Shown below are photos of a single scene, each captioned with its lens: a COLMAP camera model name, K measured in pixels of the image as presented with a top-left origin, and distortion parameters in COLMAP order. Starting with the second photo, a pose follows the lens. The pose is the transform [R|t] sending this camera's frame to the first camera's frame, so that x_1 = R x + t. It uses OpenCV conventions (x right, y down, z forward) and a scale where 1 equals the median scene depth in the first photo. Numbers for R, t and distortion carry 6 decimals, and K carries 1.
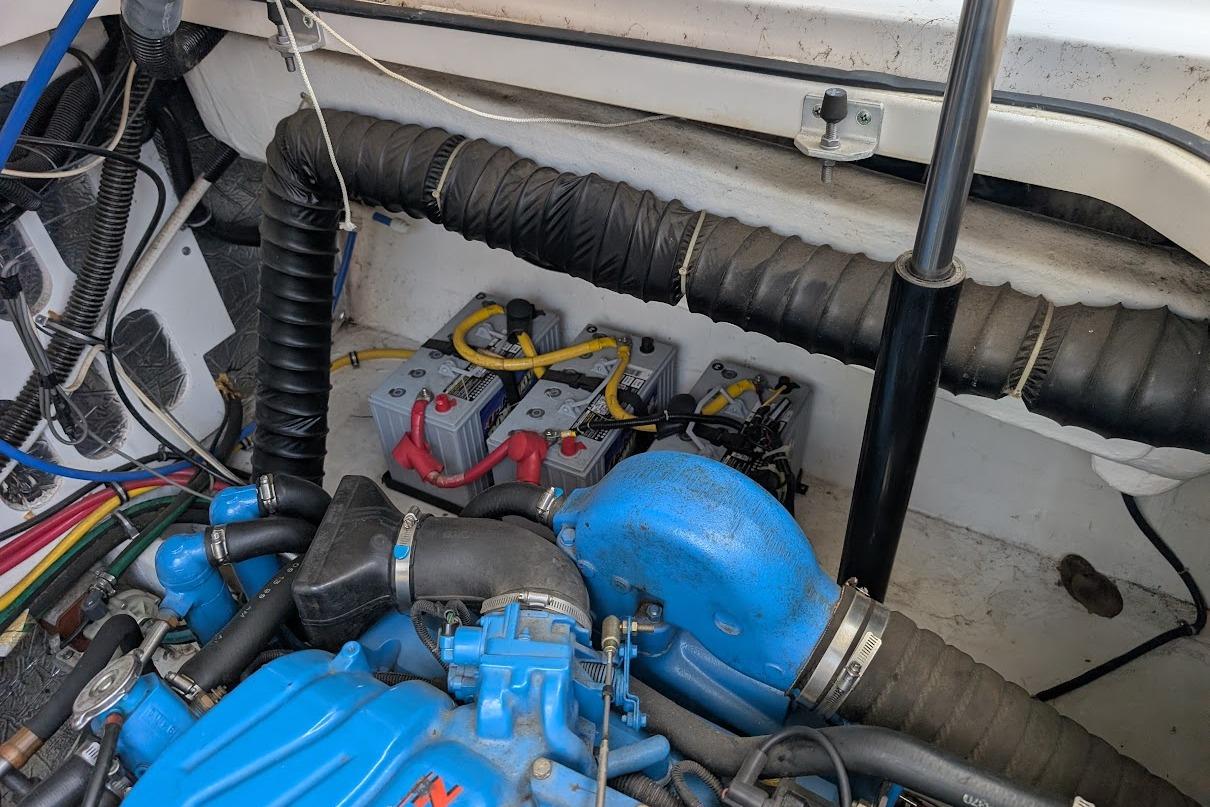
lens RADIAL K [[877.1, 0, 596.9], [0, 877.1, 405.6], [0, 0, 1]] dist [0.032707, -0.043846]
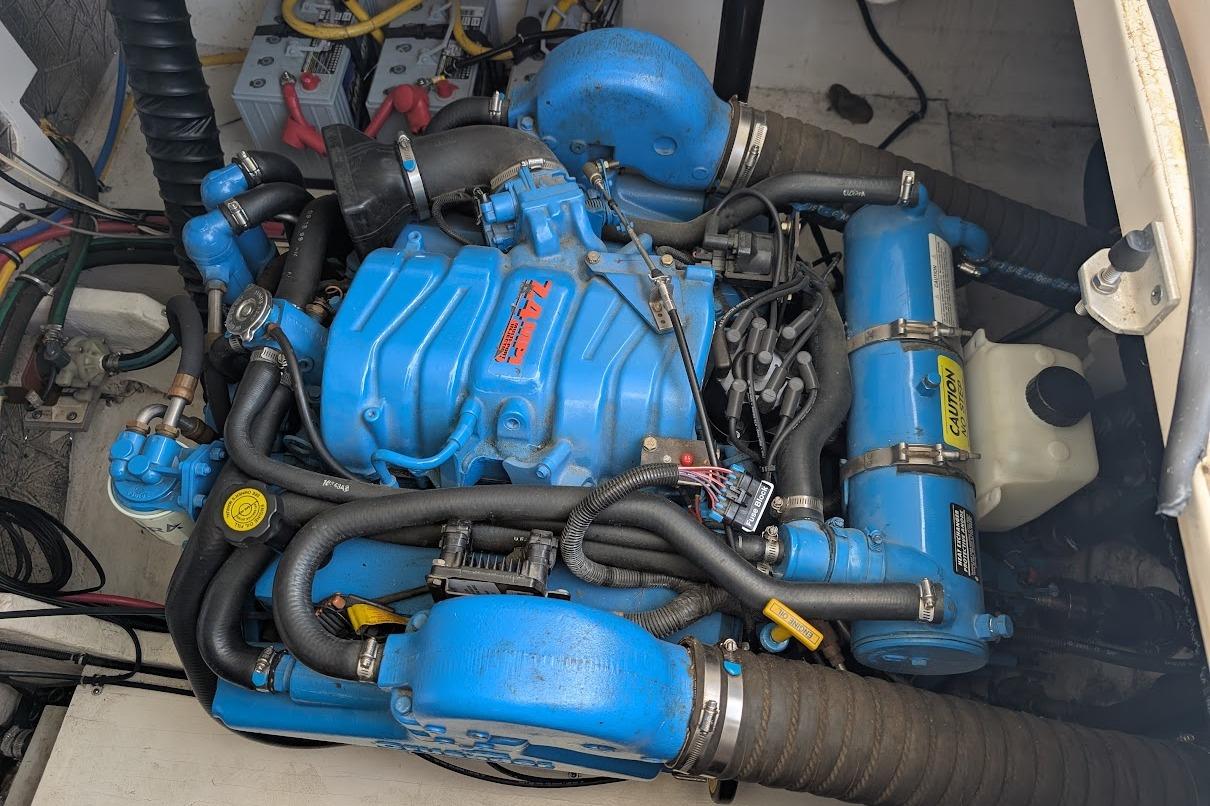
lens RADIAL K [[877.1, 0, 615.1], [0, 877.1, 411.6], [0, 0, 1]] dist [-0.001387, -0.000287]
pose [[0.915063, -0.328151, 0.234471, -0.225129], [0.229750, 0.901944, 0.365668, 0.057422], [-0.331473, -0.280739, 0.900728, -0.201171]]
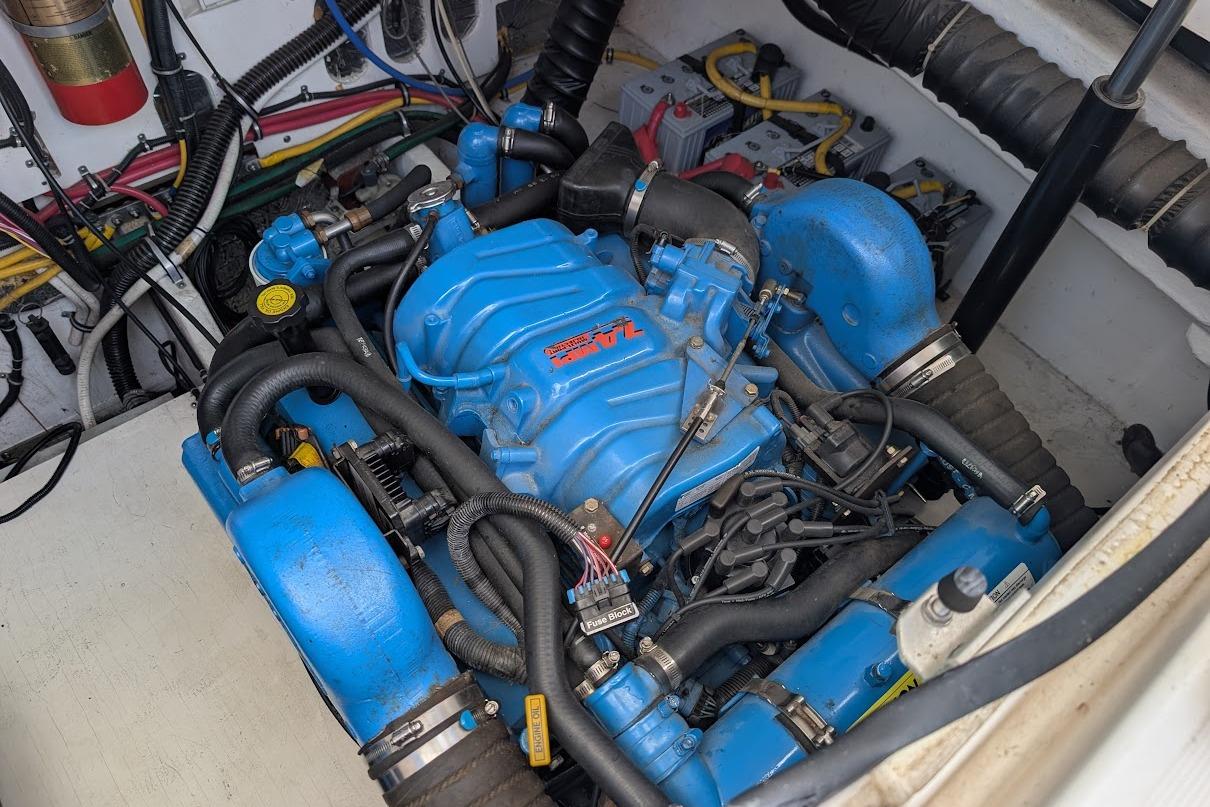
lens RADIAL K [[877.1, 0, 615.1], [0, 877.1, 412.1], [0, 0, 1]] dist [-0.001387, -0.000287]
pose [[0.925313, 0.369688, -0.084415, -0.011128], [-0.337696, 0.904619, 0.260048, 0.089600], [0.172500, -0.212119, 0.961899, -0.226618]]
